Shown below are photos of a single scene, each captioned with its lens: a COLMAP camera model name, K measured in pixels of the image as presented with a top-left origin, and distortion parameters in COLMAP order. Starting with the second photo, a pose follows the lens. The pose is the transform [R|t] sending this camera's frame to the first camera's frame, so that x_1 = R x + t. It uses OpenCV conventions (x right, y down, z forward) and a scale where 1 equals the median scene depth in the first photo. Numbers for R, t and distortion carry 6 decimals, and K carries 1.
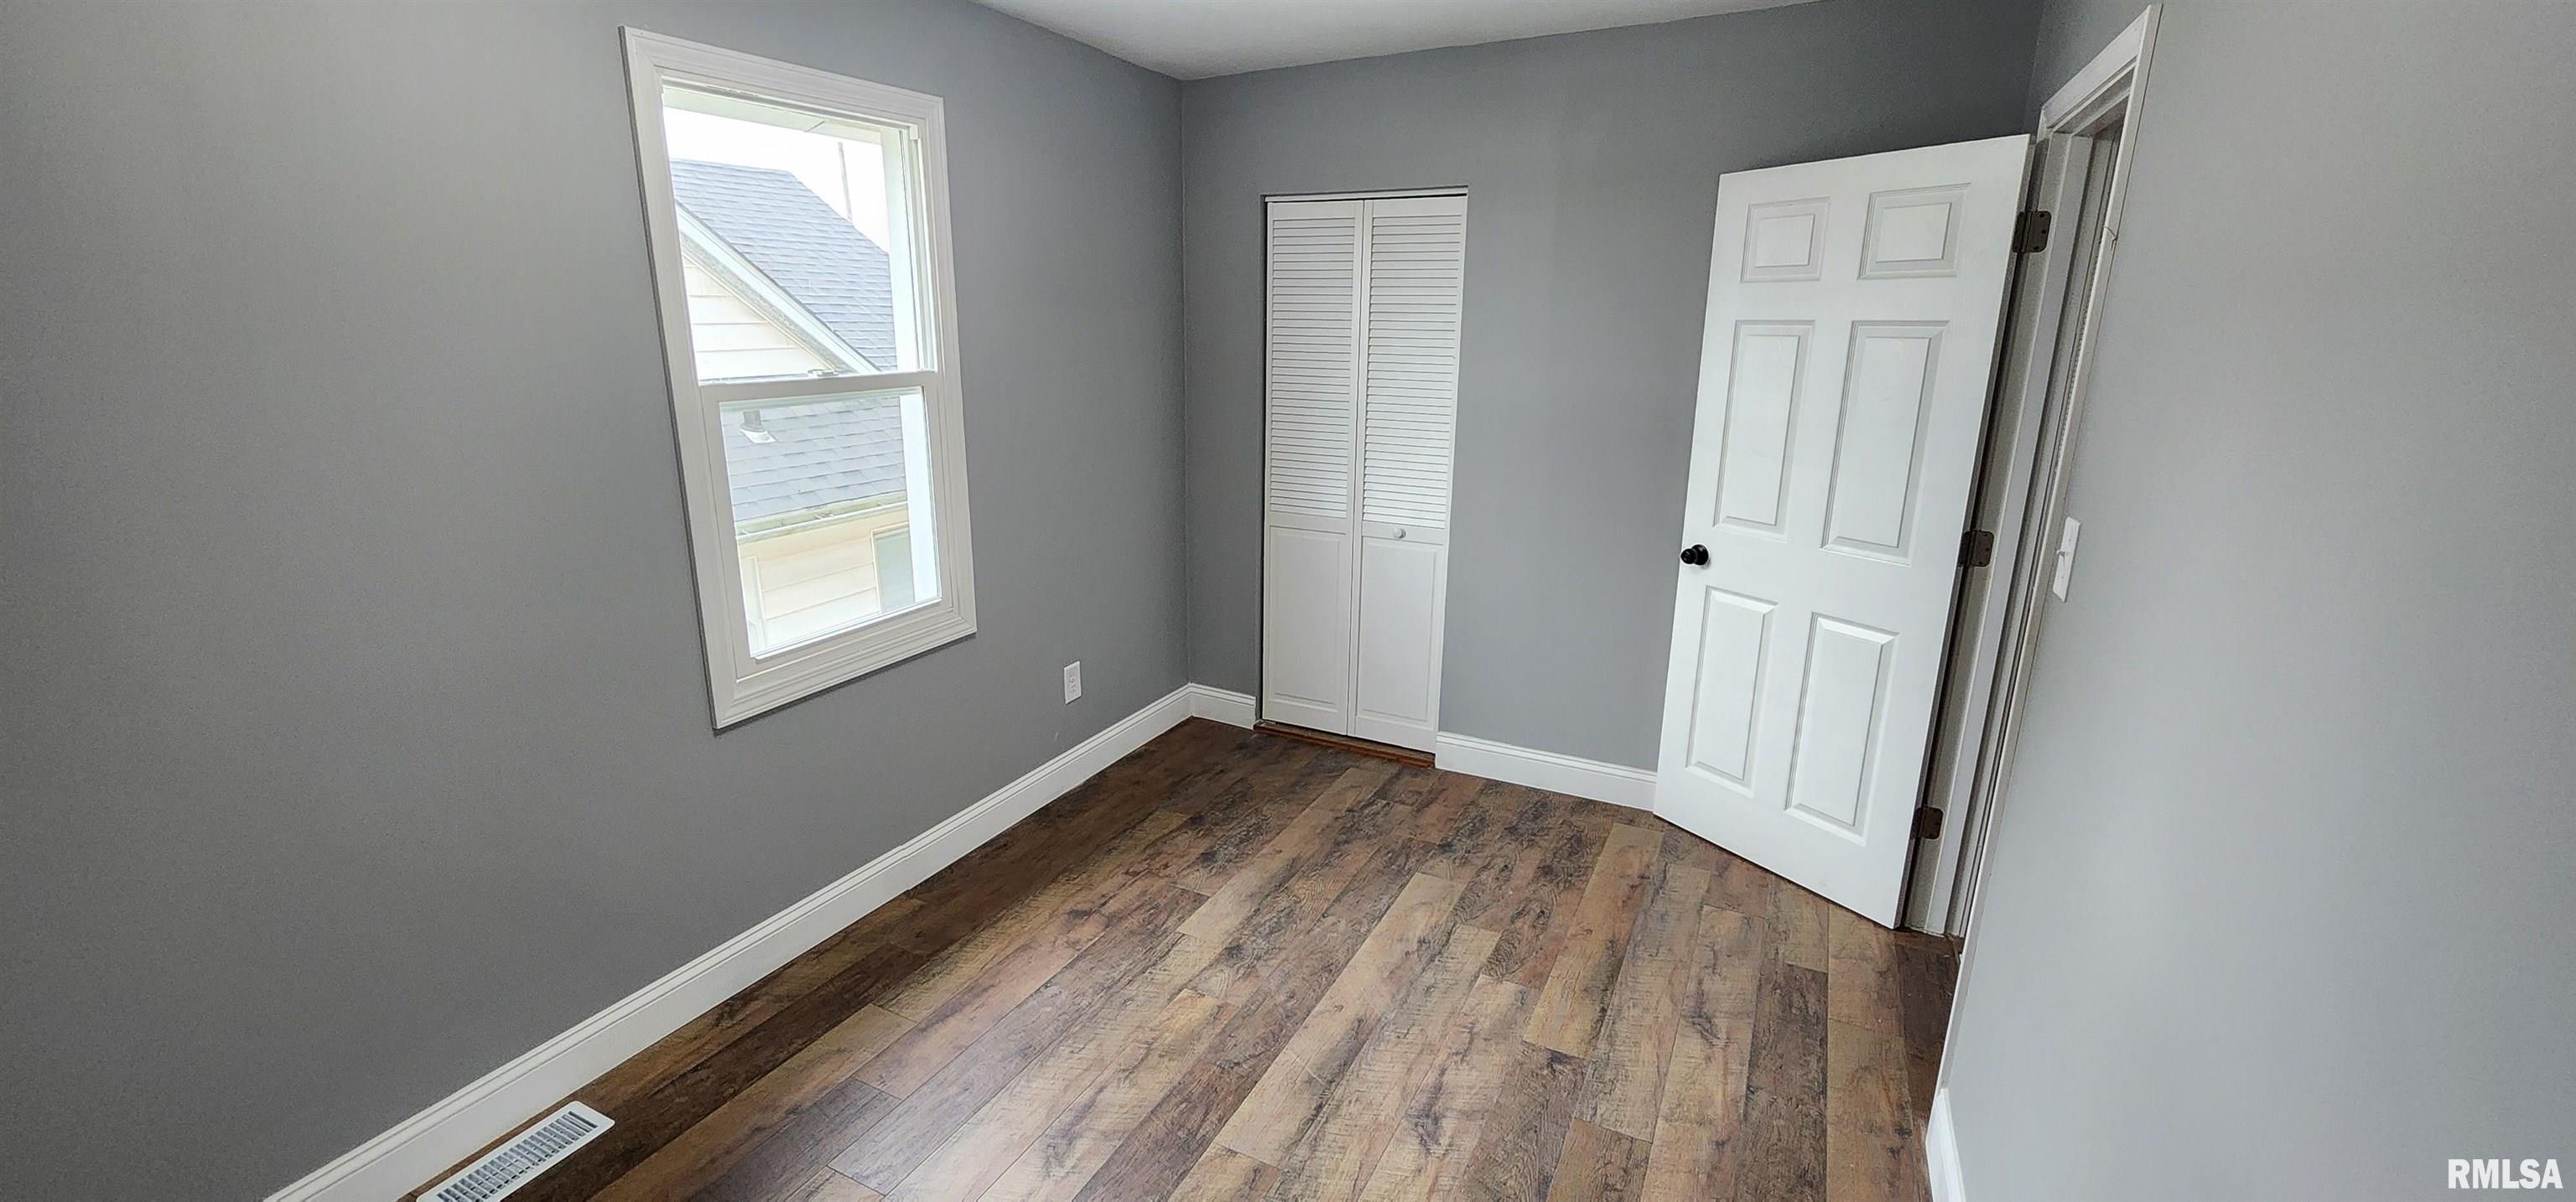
lens RADIAL K [[1050.7, 0, 1278.3], [0, 1050.7, 587.3], [0, 0, 1]] dist [0.000212, -0.000076]
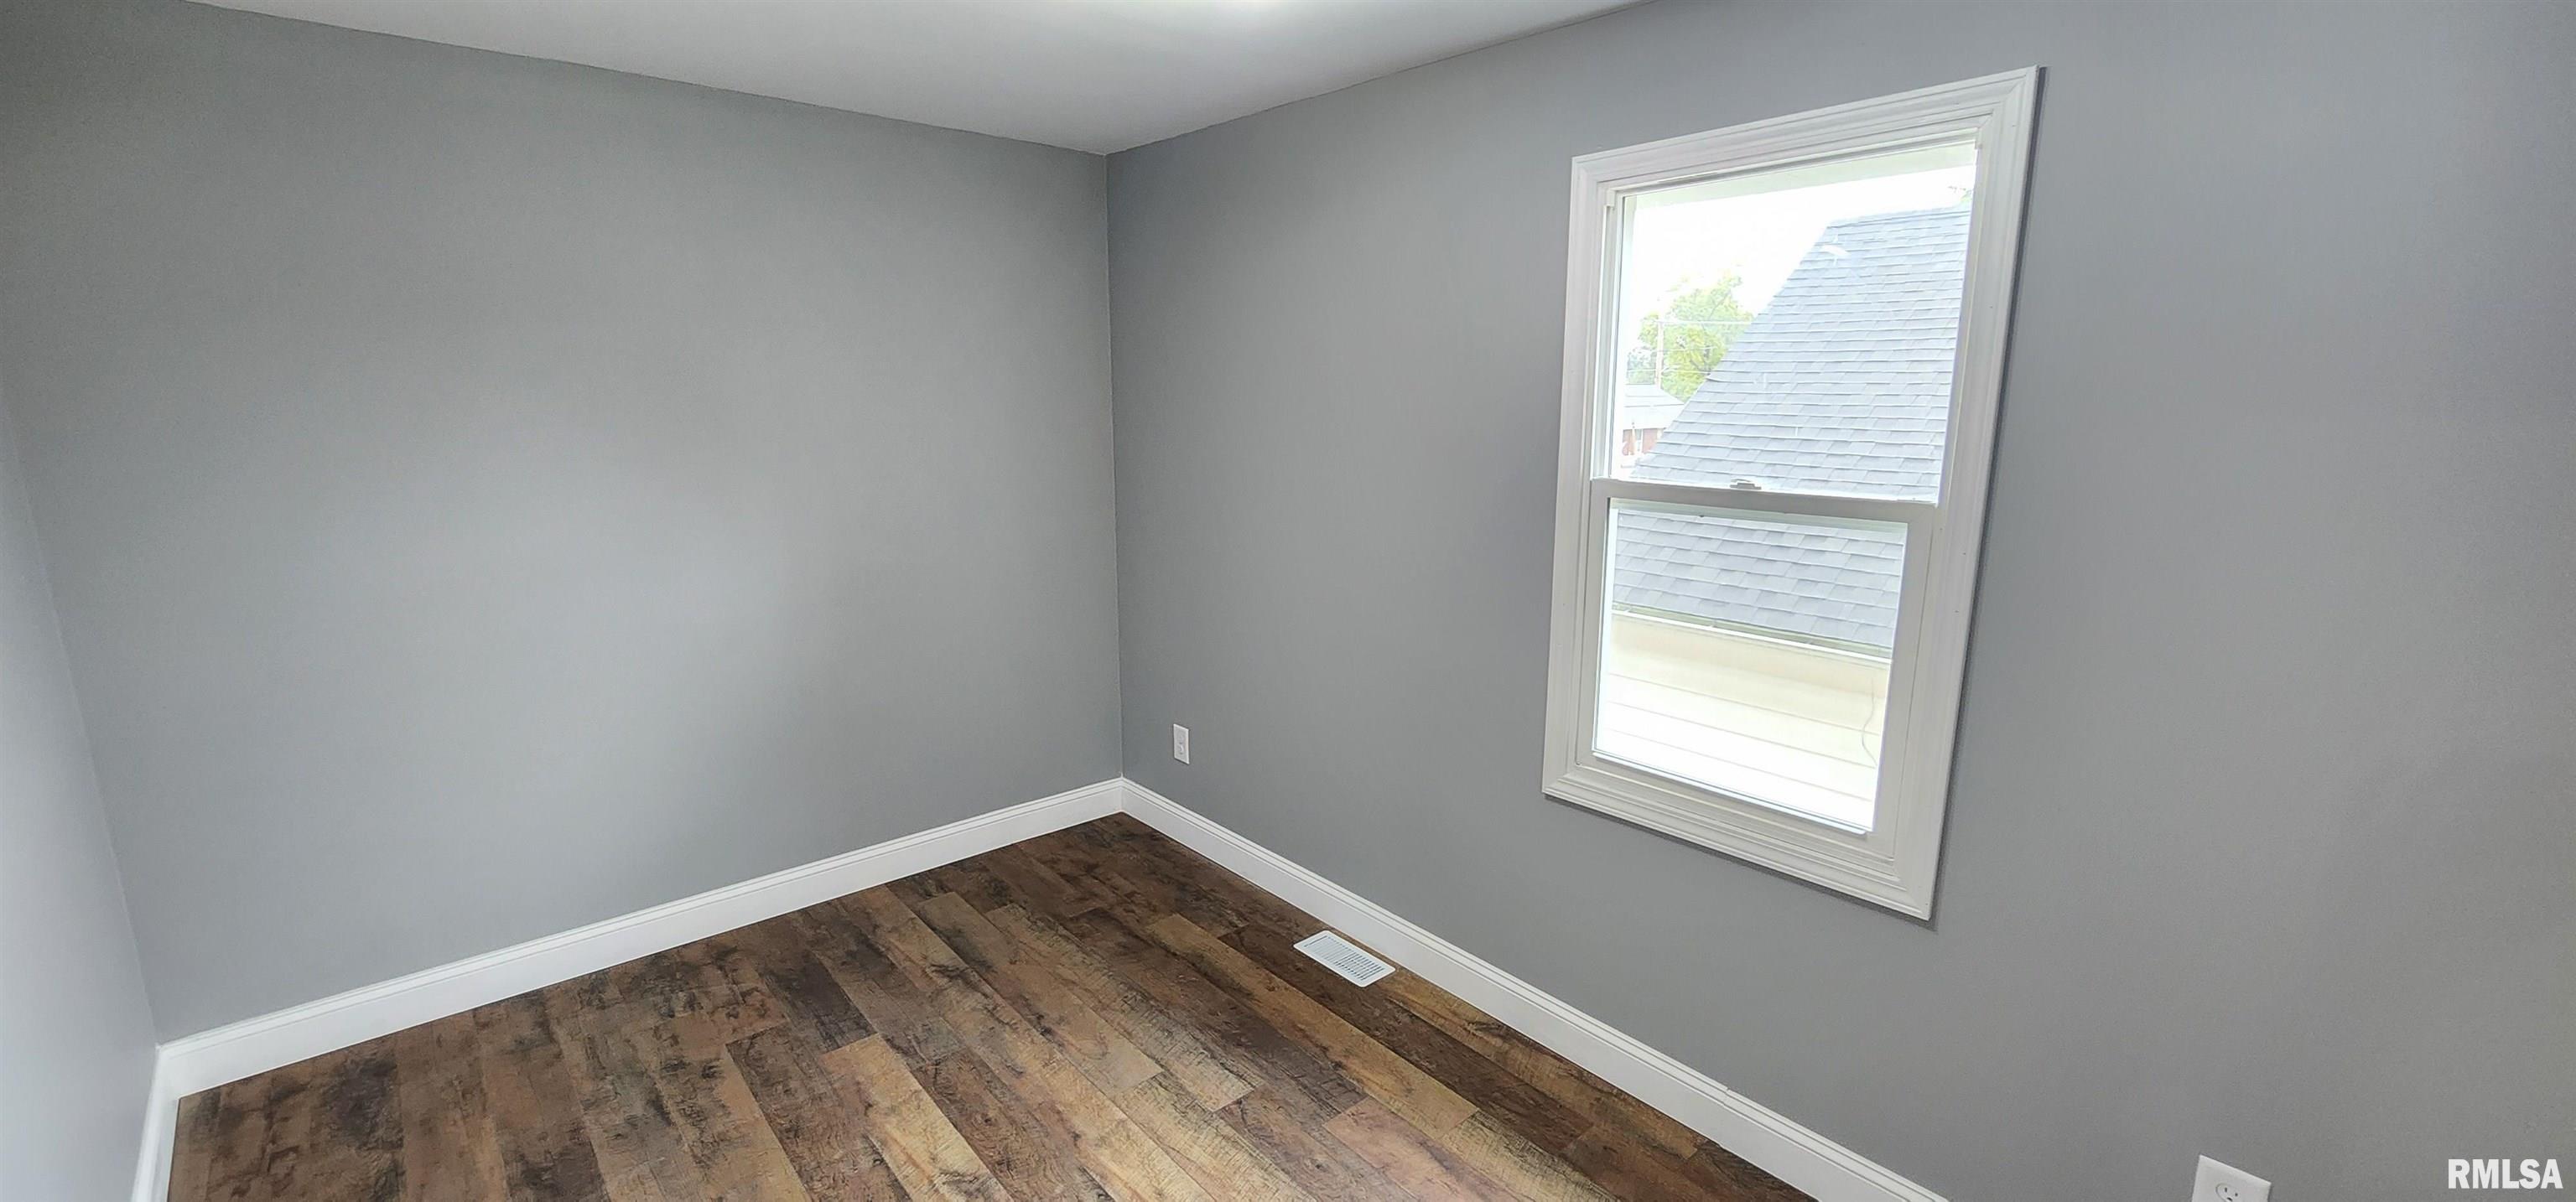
lens RADIAL K [[1056.3, 0, 1279.6], [0, 1056.3, 591.5], [0, 0, 1]] dist [0.000507, -0.000070]
pose [[-0.387403, 0.156870, -0.908466, 0.450667], [-0.239558, 0.934438, 0.263511, -0.239854], [0.890242, 0.319715, -0.324424, 0.903372]]
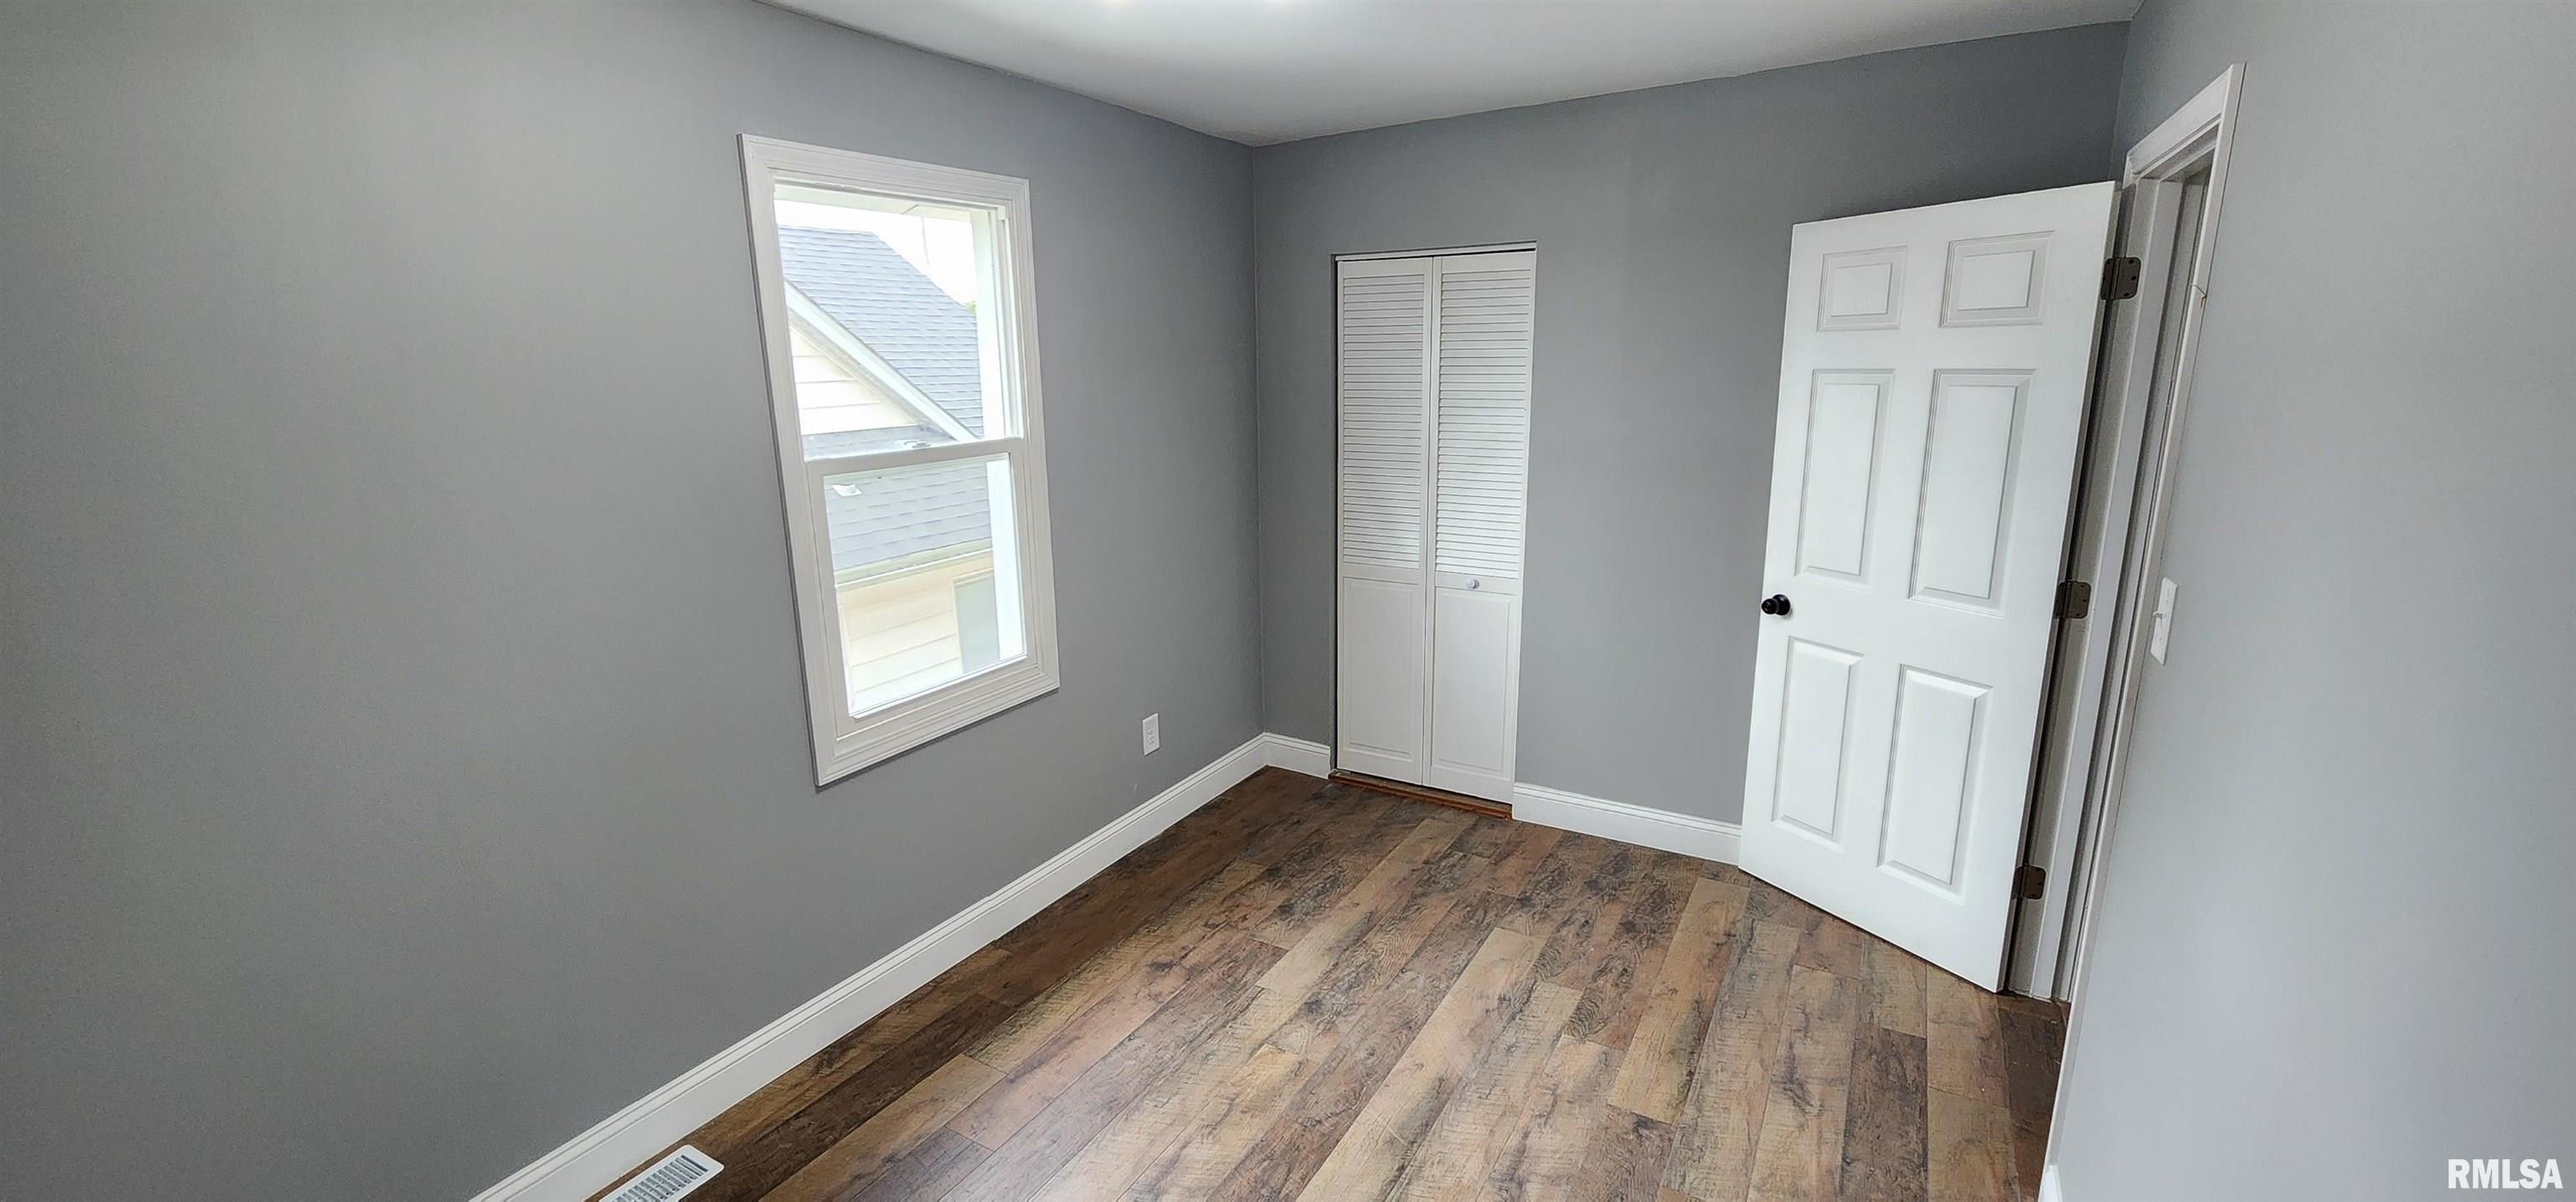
lens RADIAL K [[1056.3, 0, 1279.6], [0, 1056.3, 591.5], [0, 0, 1]] dist [0.000507, -0.000070]
pose [[0.997912, -0.009899, -0.063831, -0.006121], [0.007878, 0.999462, -0.031829, -0.018794], [0.064112, 0.031259, 0.997453, -0.023041]]
